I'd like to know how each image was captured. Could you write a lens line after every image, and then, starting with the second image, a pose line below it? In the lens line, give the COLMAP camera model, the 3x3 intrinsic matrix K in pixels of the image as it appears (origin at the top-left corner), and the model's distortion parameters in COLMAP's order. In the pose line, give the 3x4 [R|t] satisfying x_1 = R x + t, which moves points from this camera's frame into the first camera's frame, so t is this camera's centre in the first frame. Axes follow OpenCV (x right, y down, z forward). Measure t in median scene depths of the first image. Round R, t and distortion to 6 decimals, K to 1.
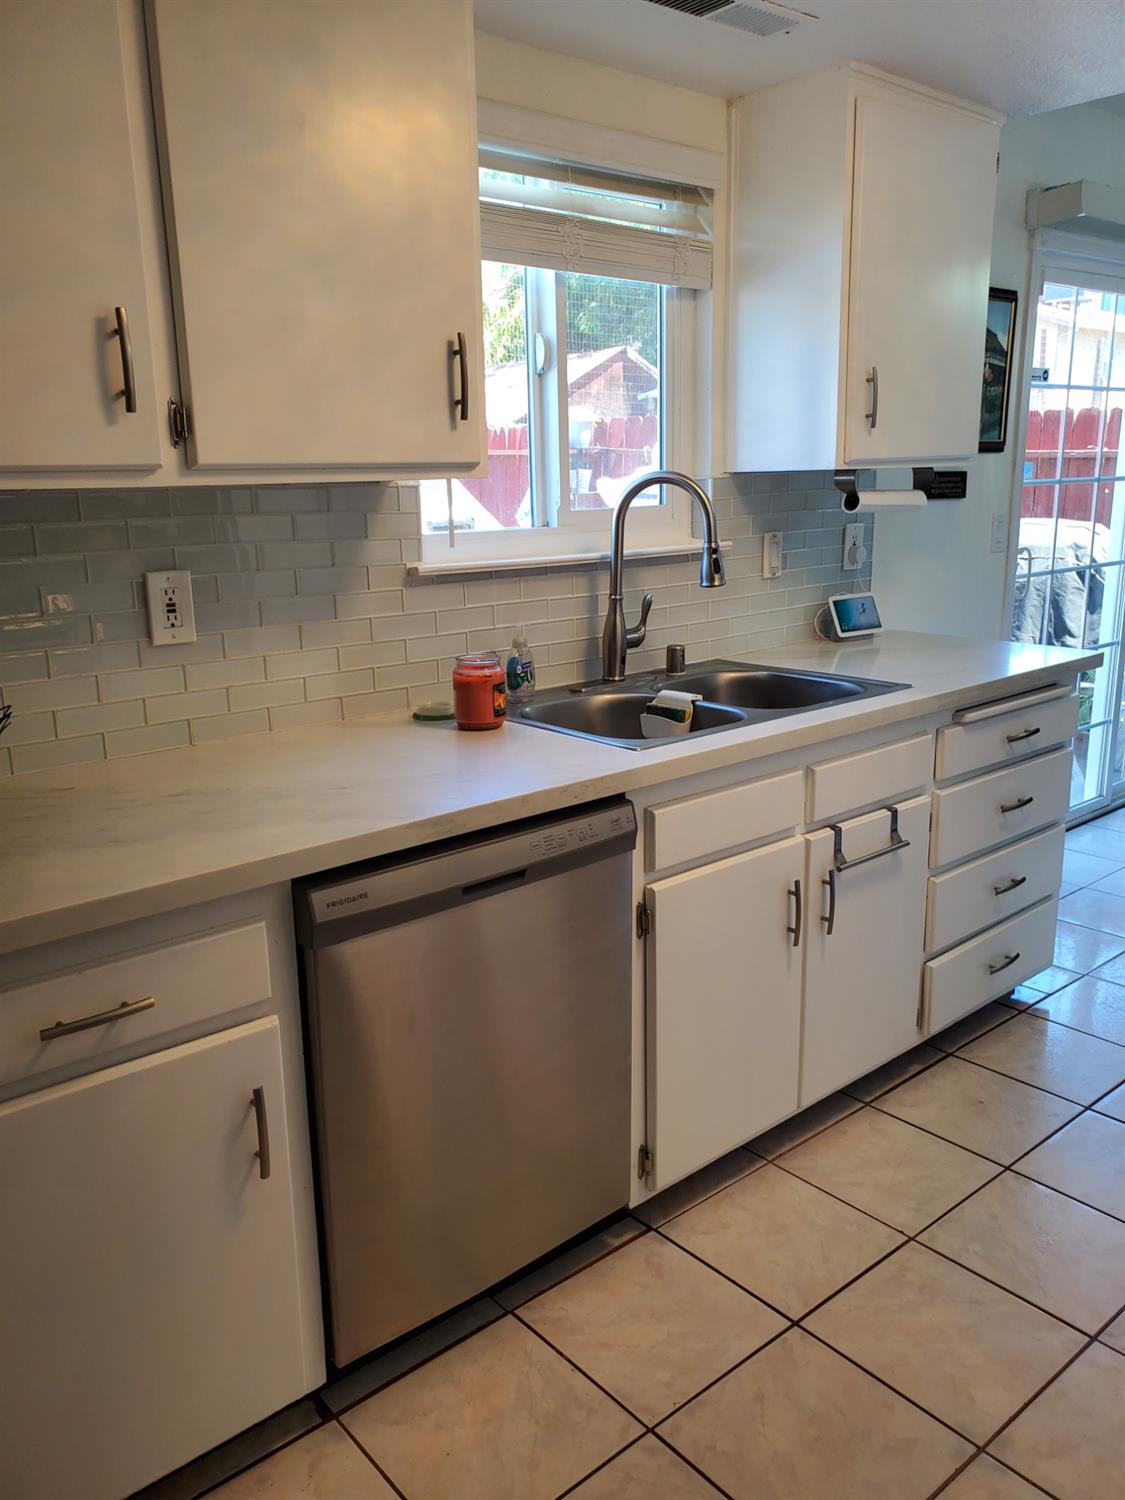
lens RADIAL K [[1147.9, 0, 558.0], [0, 1147.9, 808.1], [0, 0, 1]] dist [0.033914, -0.033007]
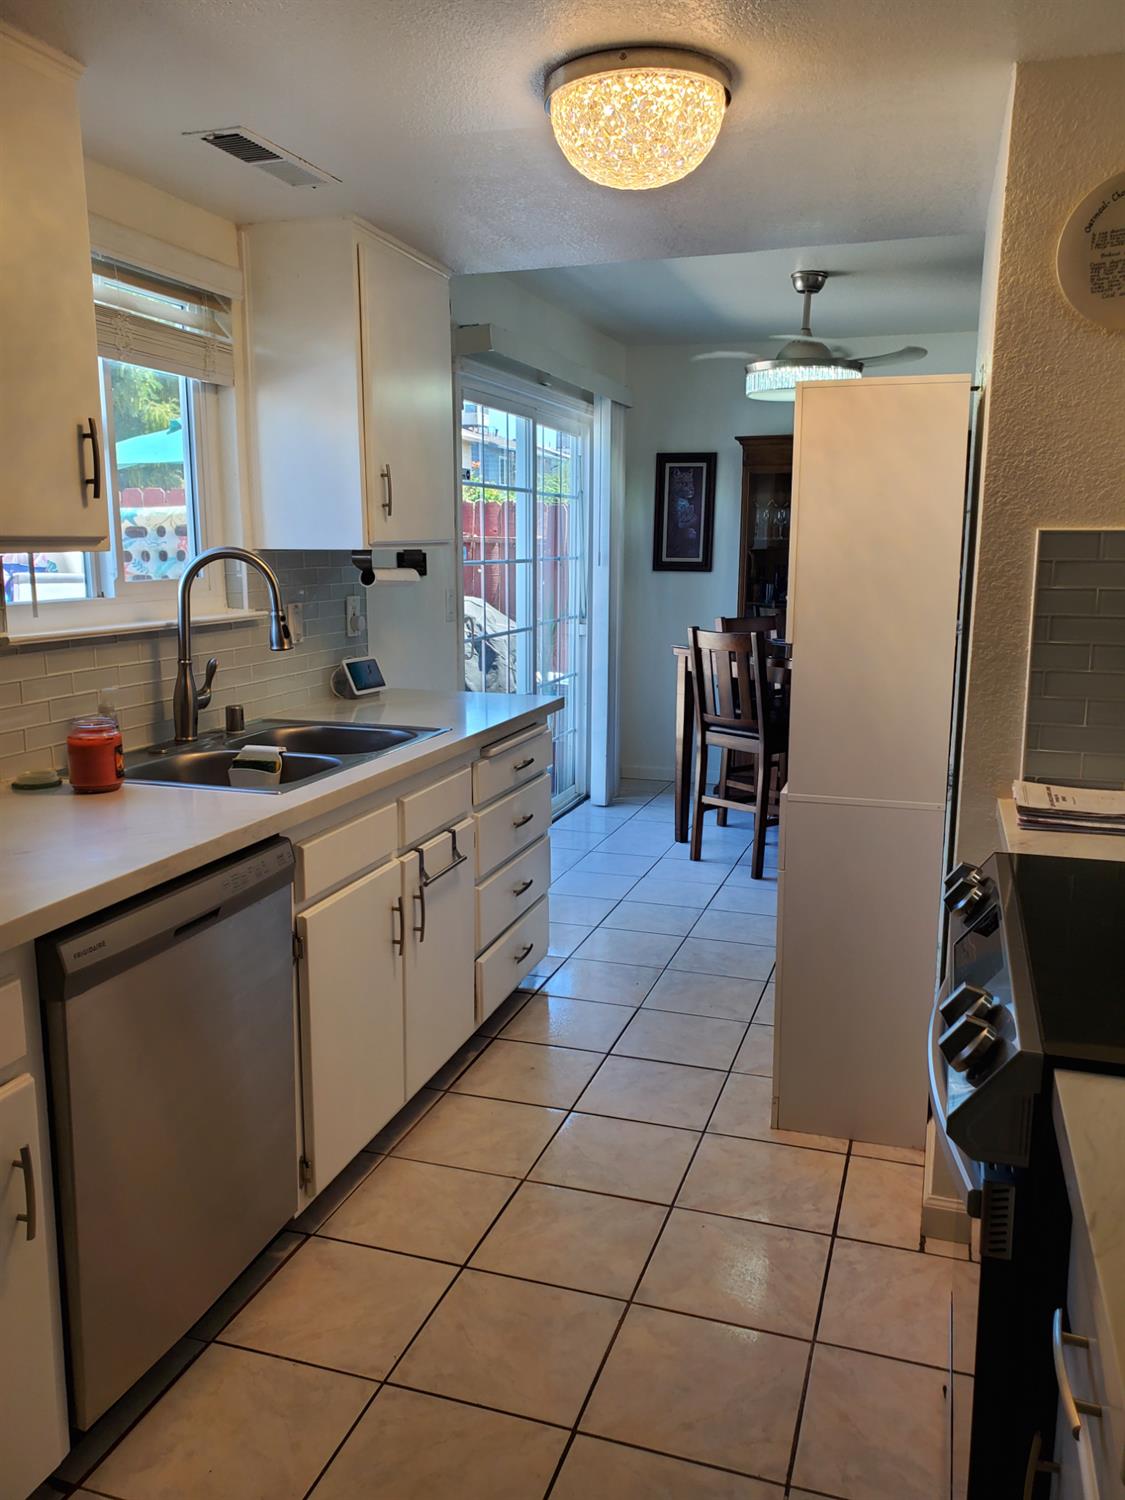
lens RADIAL K [[1147.9, 0, 558.0], [0, 1147.9, 808.1], [0, 0, 1]] dist [0.033914, -0.033007]
pose [[0.855127, -0.094667, 0.509702, -0.222391], [0.124684, 0.991883, -0.024959, 0.020690], [-0.503201, 0.084895, 0.859989, -0.082136]]
